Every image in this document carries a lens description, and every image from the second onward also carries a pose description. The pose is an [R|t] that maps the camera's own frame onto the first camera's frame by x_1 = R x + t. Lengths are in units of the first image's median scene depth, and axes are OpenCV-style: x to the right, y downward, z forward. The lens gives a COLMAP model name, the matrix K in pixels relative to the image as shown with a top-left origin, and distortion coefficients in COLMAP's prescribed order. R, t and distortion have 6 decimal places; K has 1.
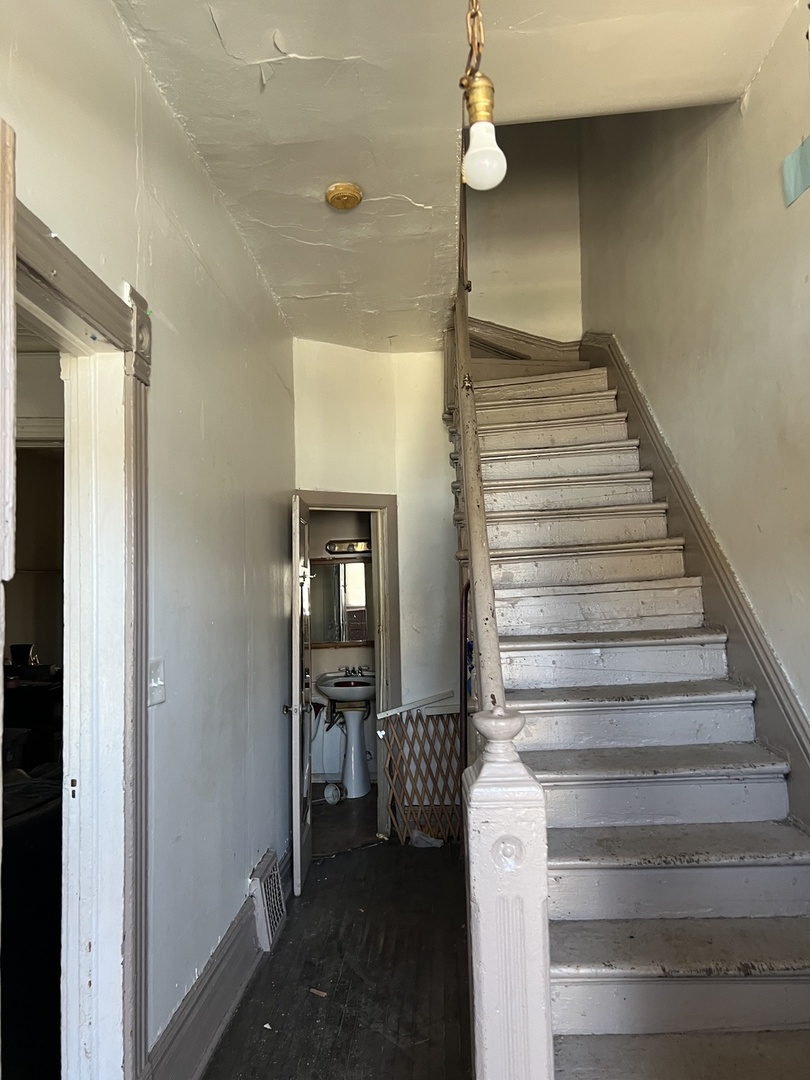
lens RADIAL K [[806.7, 0, 407.3], [0, 806.7, 536.8], [0, 0, 1]] dist [0.049597, -0.058982]
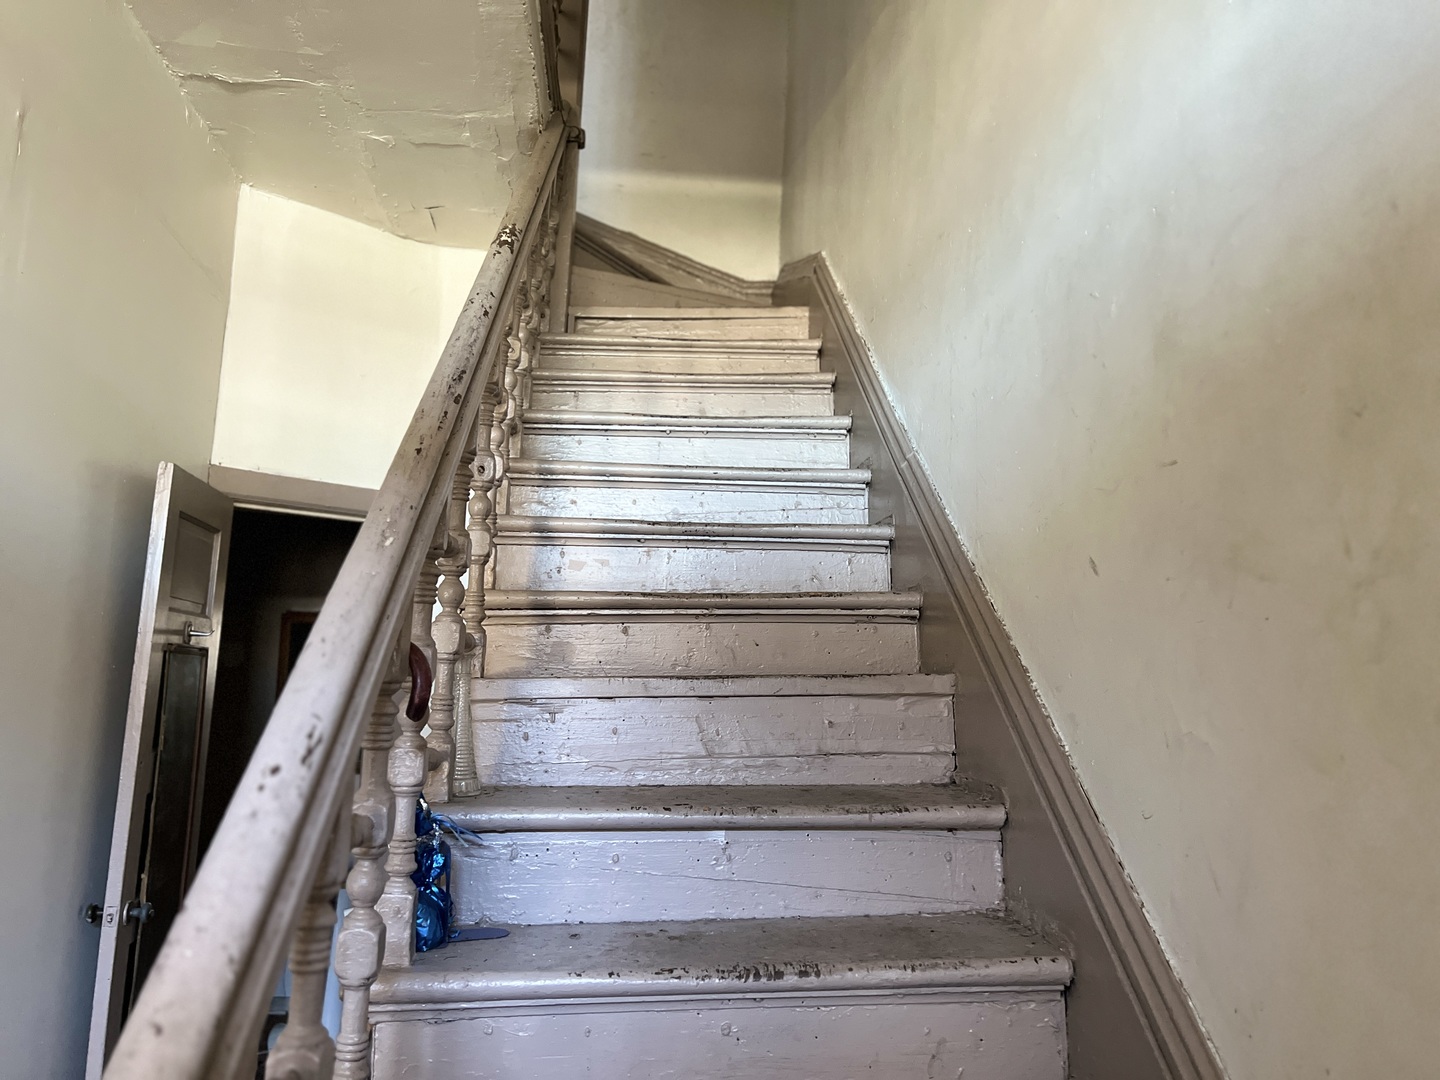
lens RADIAL K [[1075.6, 0, 740.3], [0, 1075.6, 508.1], [0, 0, 1]] dist [0.049597, -0.058982]
pose [[0.984072, 0.082105, 0.157673, 0.122166], [-0.066822, 0.992751, -0.099903, 0.022316], [-0.164733, 0.087775, 0.982425, 0.362275]]
